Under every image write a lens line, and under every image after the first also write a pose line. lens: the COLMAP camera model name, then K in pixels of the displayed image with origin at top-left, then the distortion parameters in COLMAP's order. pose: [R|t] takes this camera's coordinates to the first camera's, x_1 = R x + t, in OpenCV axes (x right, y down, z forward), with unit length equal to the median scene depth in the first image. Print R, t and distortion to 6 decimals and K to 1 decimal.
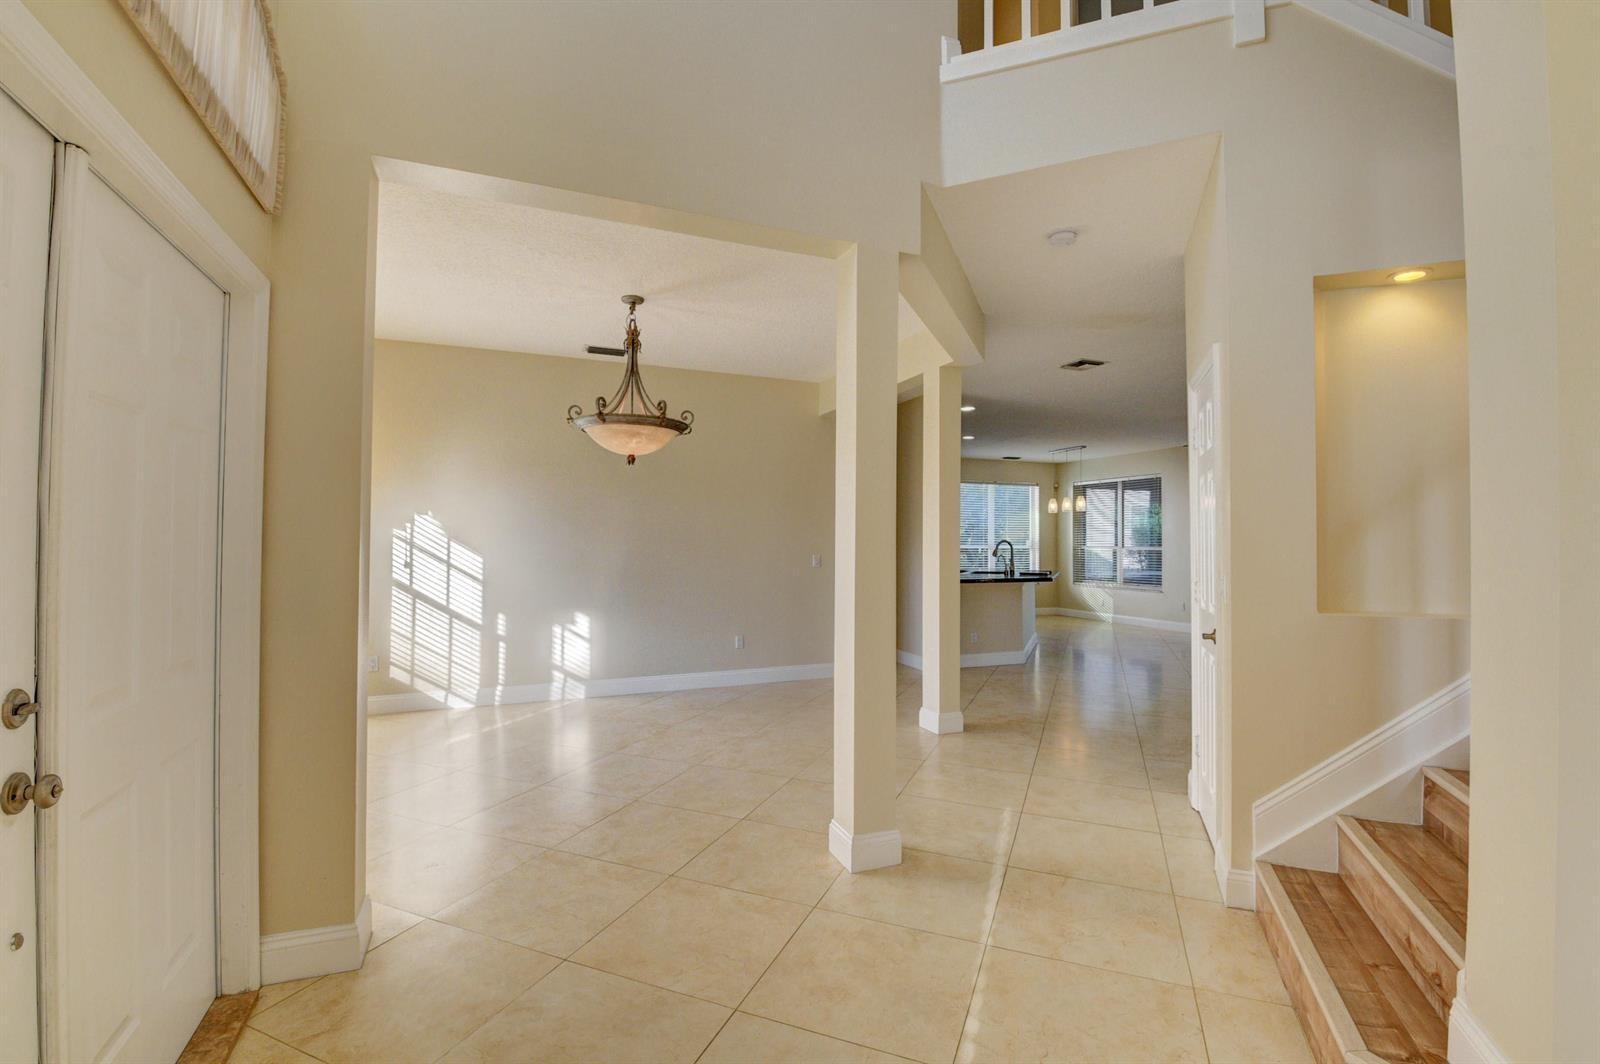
lens RADIAL K [[705.4, 0, 805.9], [0, 705.4, 528.8], [0, 0, 1]] dist [-0.012582, -0.000056]
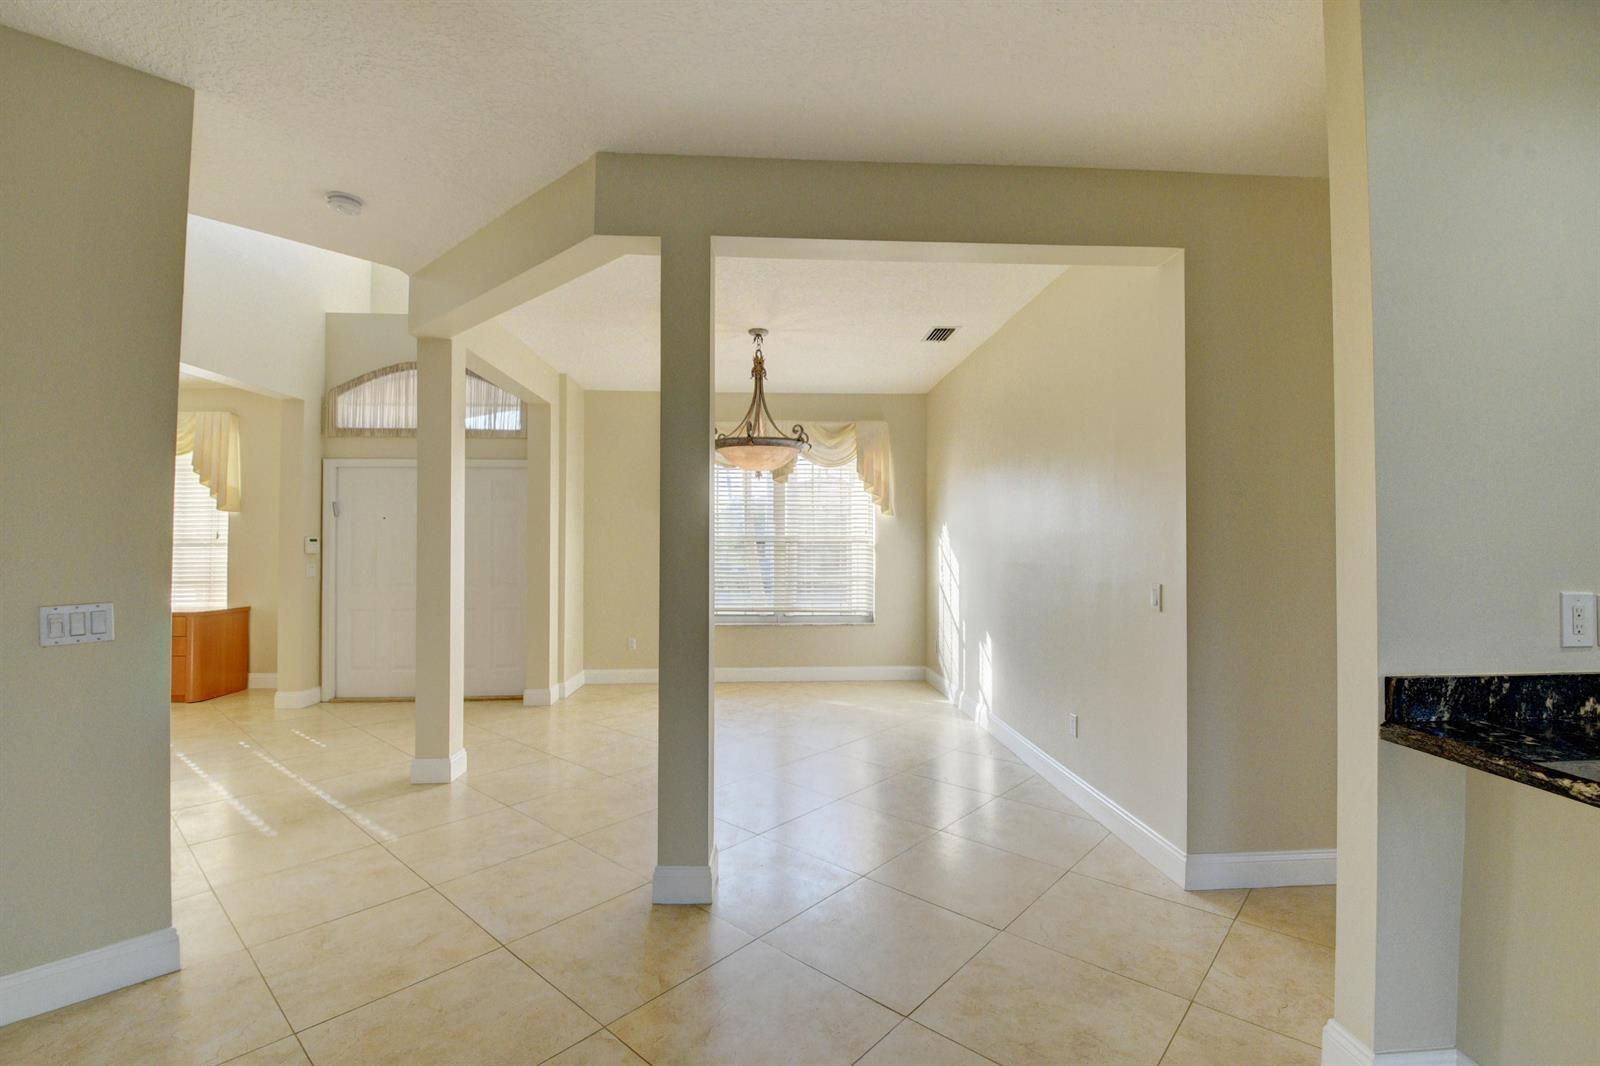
lens RADIAL K [[705.4, 0, 805.9], [0, 705.4, 529.8], [0, 0, 1]] dist [-0.012582, -0.000056]
pose [[-0.330607, -0.018953, -0.943578, 0.623827], [0.012684, 0.999619, -0.024523, 0.011583], [0.943683, -0.020076, -0.330240, 1.152806]]
